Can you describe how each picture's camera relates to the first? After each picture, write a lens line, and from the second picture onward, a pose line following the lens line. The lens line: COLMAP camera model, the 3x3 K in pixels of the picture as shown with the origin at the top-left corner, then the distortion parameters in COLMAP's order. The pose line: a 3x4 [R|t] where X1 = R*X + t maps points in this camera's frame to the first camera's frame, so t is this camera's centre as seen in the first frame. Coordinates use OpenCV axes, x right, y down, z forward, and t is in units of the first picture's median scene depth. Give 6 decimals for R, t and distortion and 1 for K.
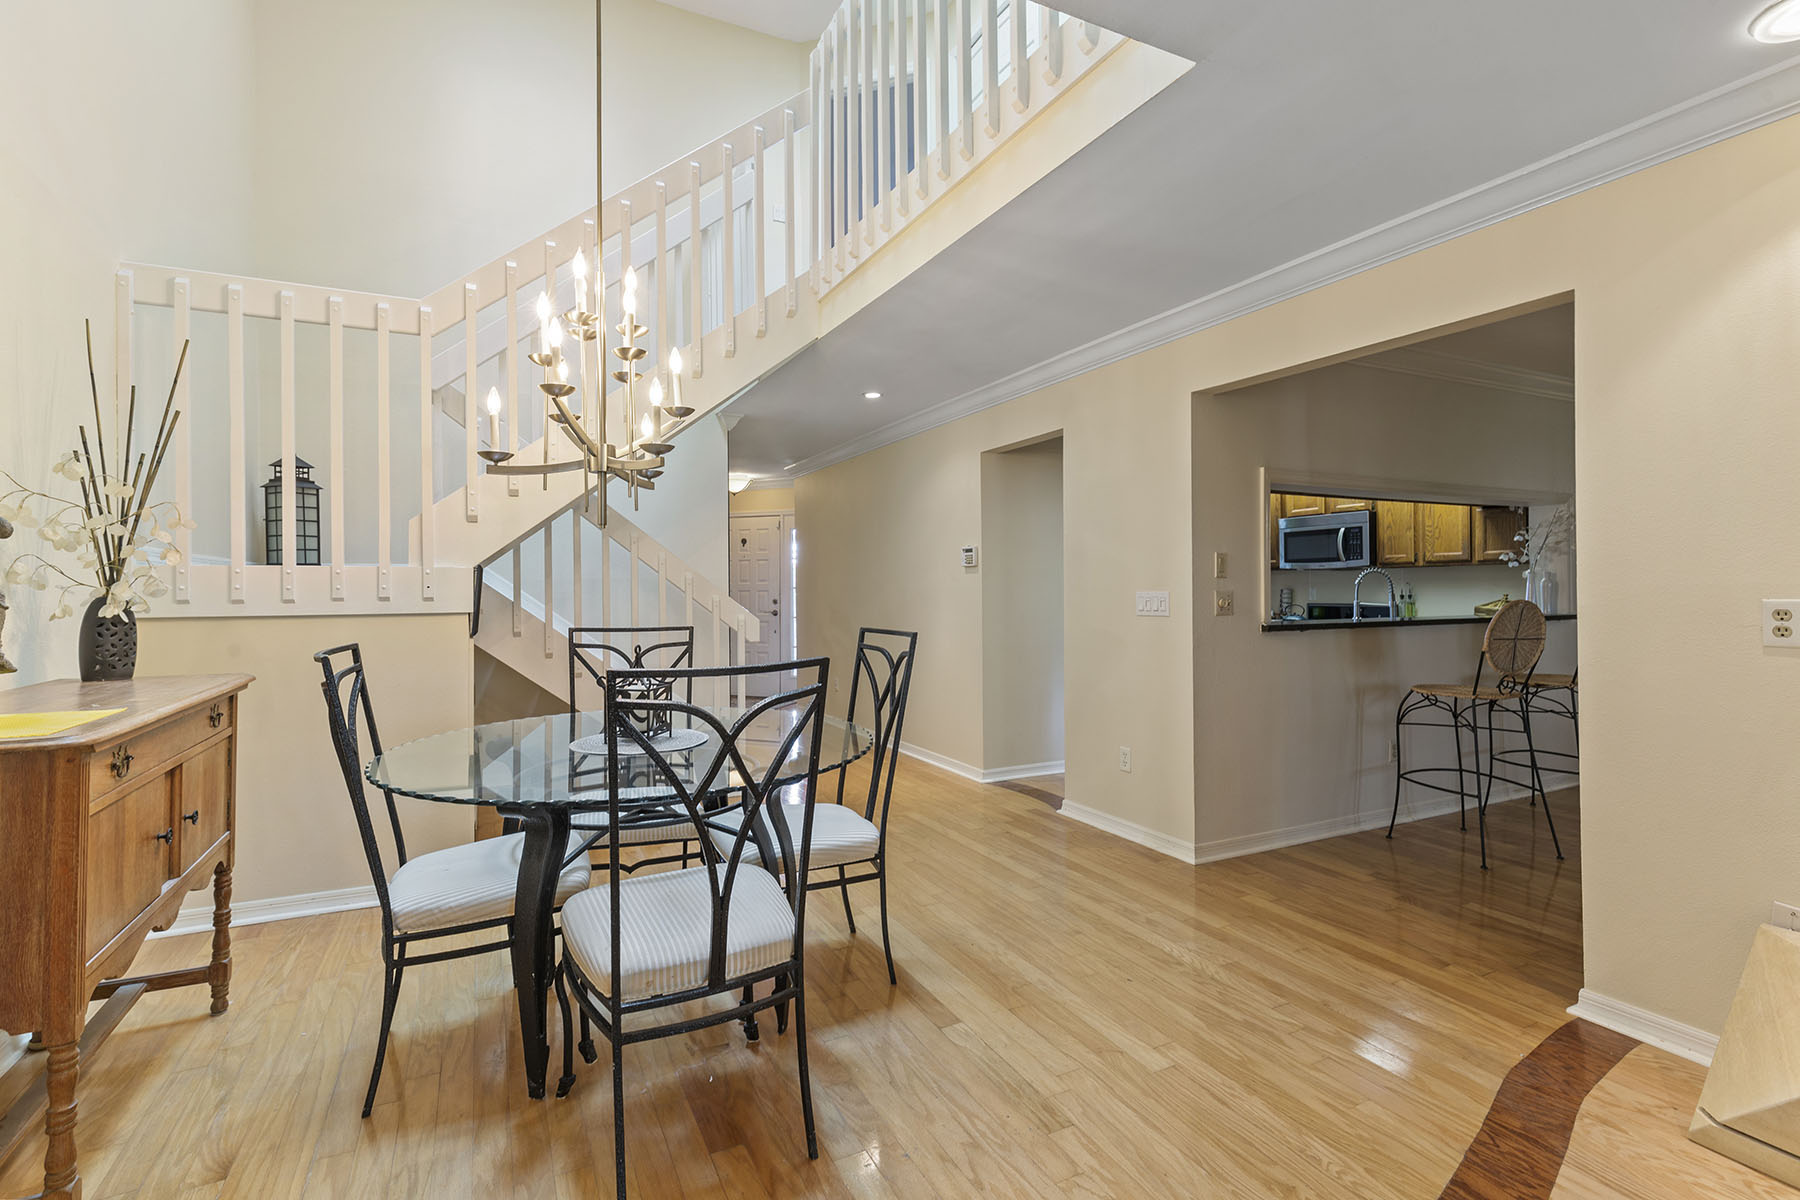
lens RADIAL K [[817.4, 0, 887.8], [0, 817.4, 586.2], [0, 0, 1]] dist [0.008373, -0.001576]
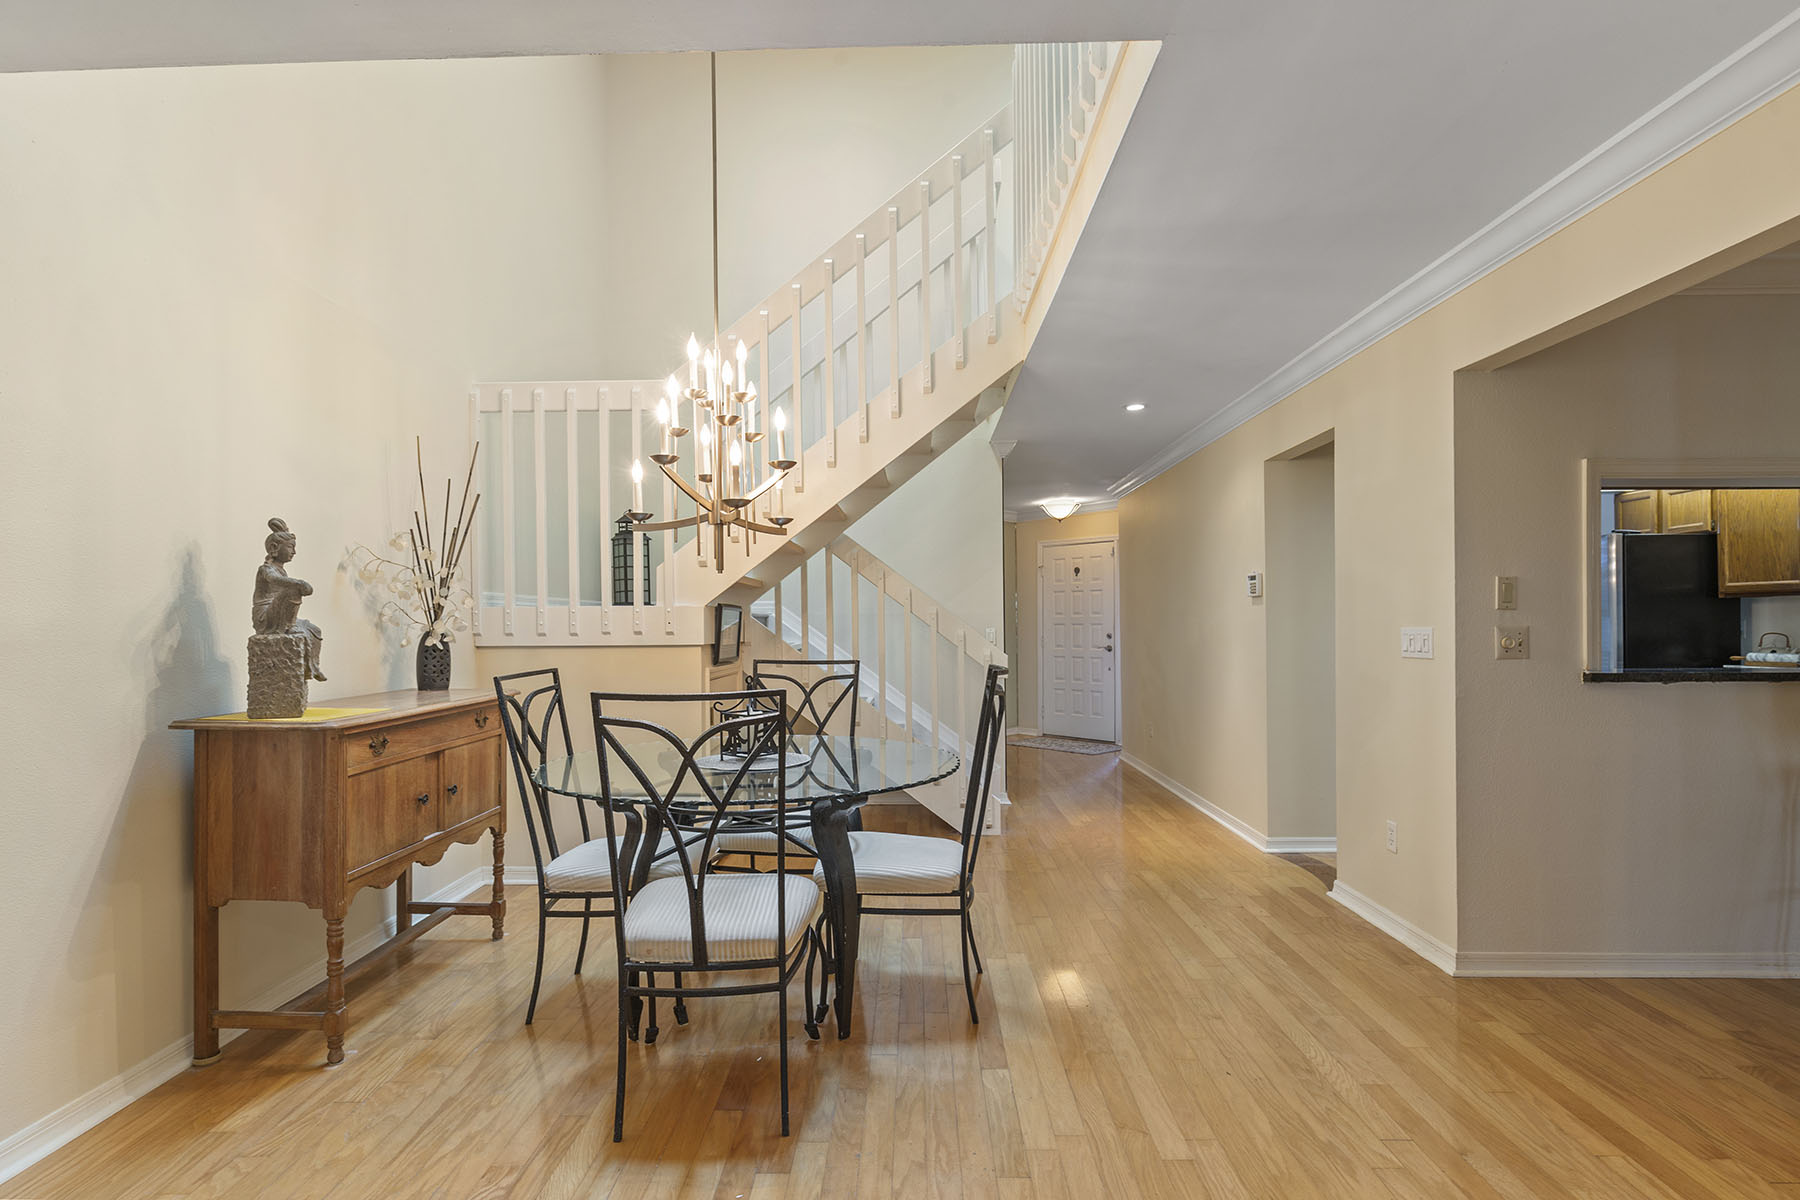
lens RADIAL K [[908.0, 0, 898.8], [0, 908.0, 628.4], [0, 0, 1]] dist [-0.003614, 0.000409]
pose [[0.888944, 0.002118, -0.458011, 0.360688], [0.003452, 0.999930, 0.011323, -0.005092], [0.458003, -0.011646, 0.888874, -0.012814]]
